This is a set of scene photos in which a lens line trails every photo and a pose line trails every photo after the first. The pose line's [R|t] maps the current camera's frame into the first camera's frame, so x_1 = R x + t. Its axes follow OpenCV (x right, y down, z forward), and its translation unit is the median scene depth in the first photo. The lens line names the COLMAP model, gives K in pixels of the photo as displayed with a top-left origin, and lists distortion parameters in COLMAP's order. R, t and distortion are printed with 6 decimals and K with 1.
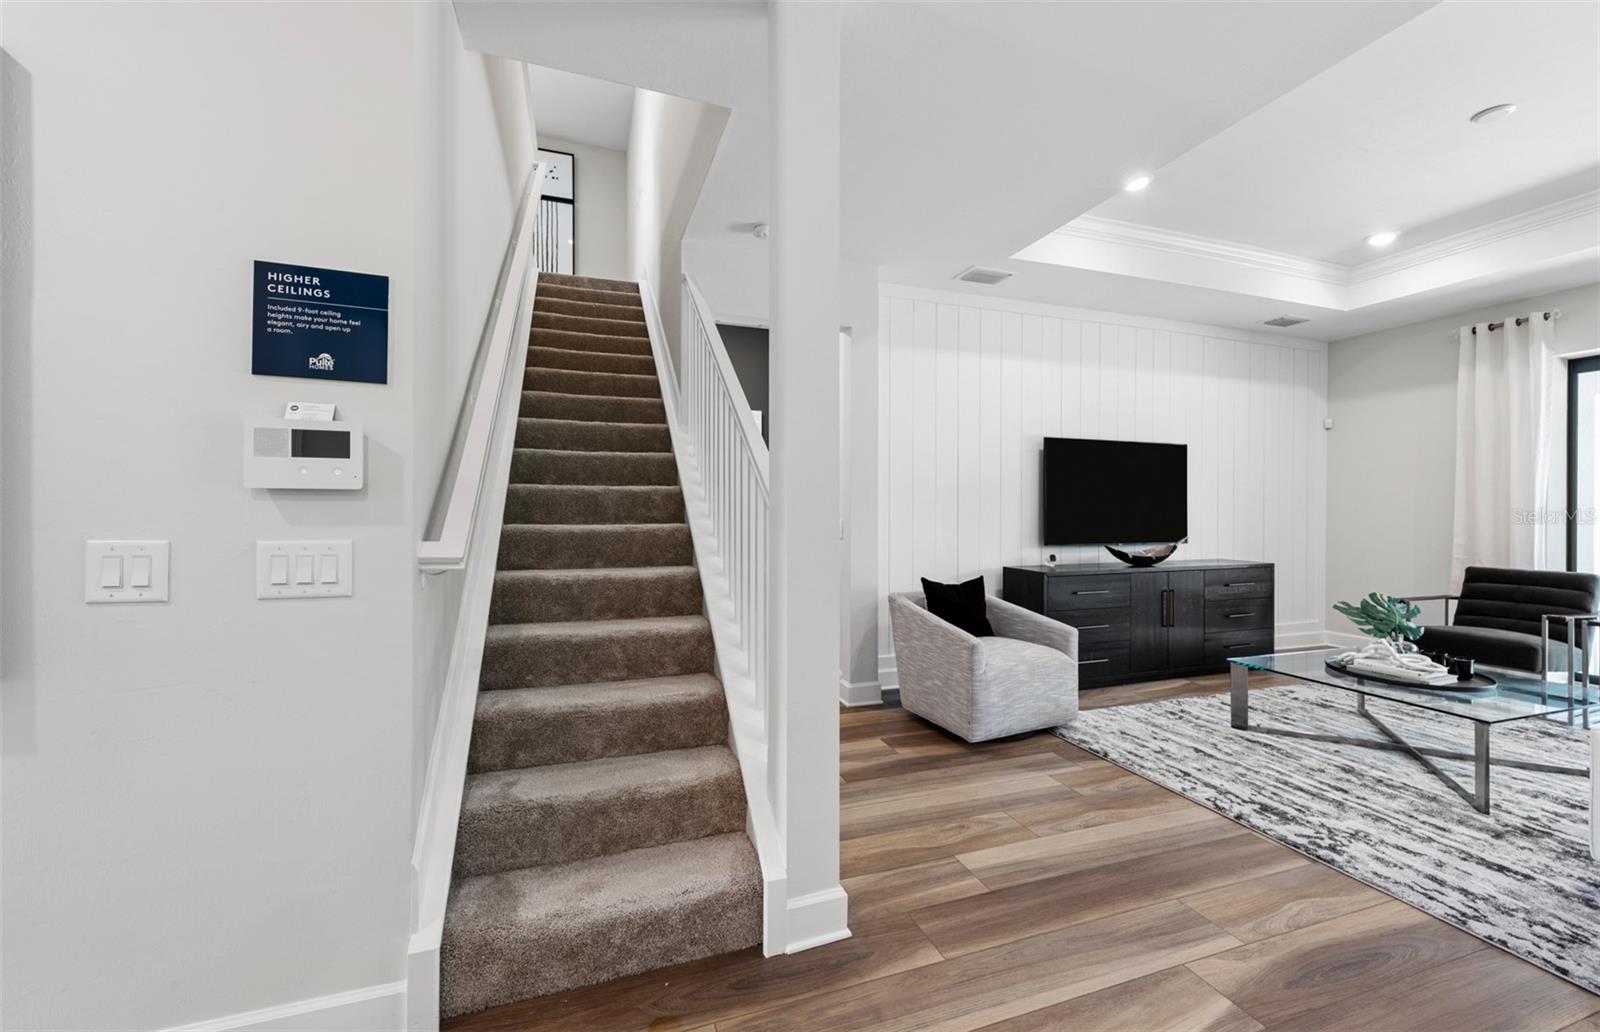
lens RADIAL K [[620.3, 0, 790.2], [0, 620.3, 511.6], [0, 0, 1]] dist [-0.000287, -0.000216]
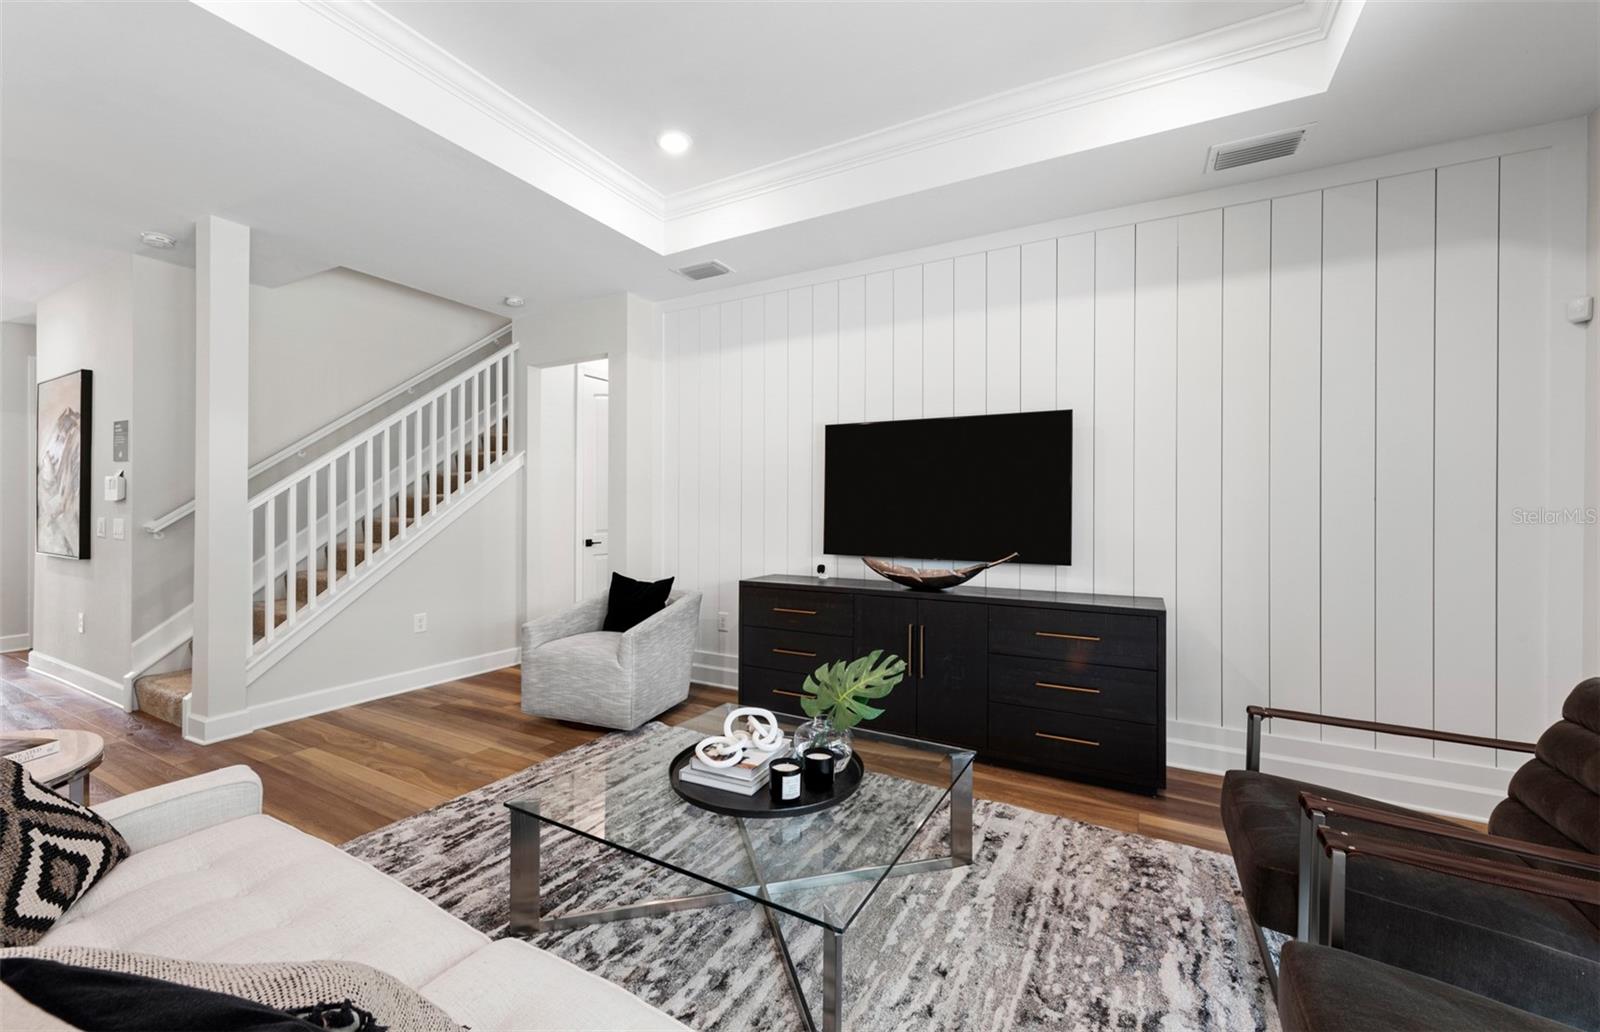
lens RADIAL K [[620.3, 0, 807.0], [0, 620.3, 514.1], [0, 0, 1]] dist [-0.000287, -0.000216]
pose [[0.684529, 0.006161, -0.728959, 1.019331], [-0.007785, 0.999969, 0.001142, -0.000212], [0.728944, 0.004893, 0.684556, 0.409794]]
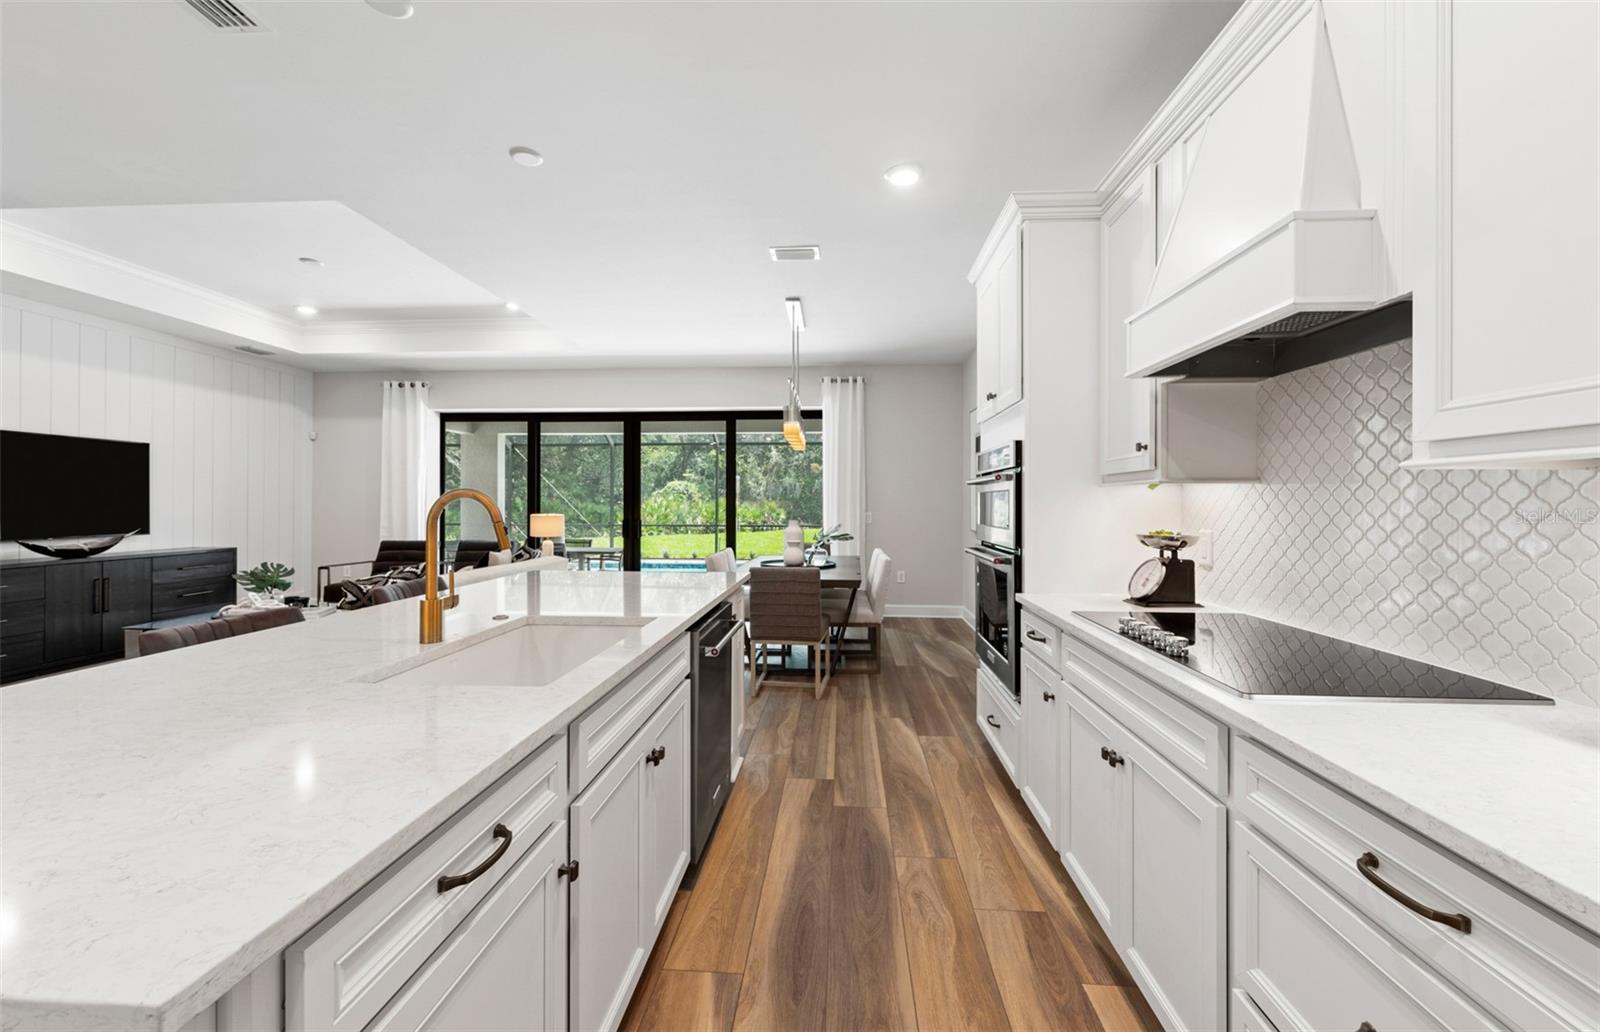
lens RADIAL K [[620.3, 0, 802.6], [0, 620.3, 503.2], [0, 0, 1]] dist [-0.000287, -0.000216]
pose [[0.363971, -0.002168, 0.931408, 0.054044], [0.004856, 0.999988, 0.000430, 0.001362], [-0.931398, 0.004367, 0.363977, -0.508250]]
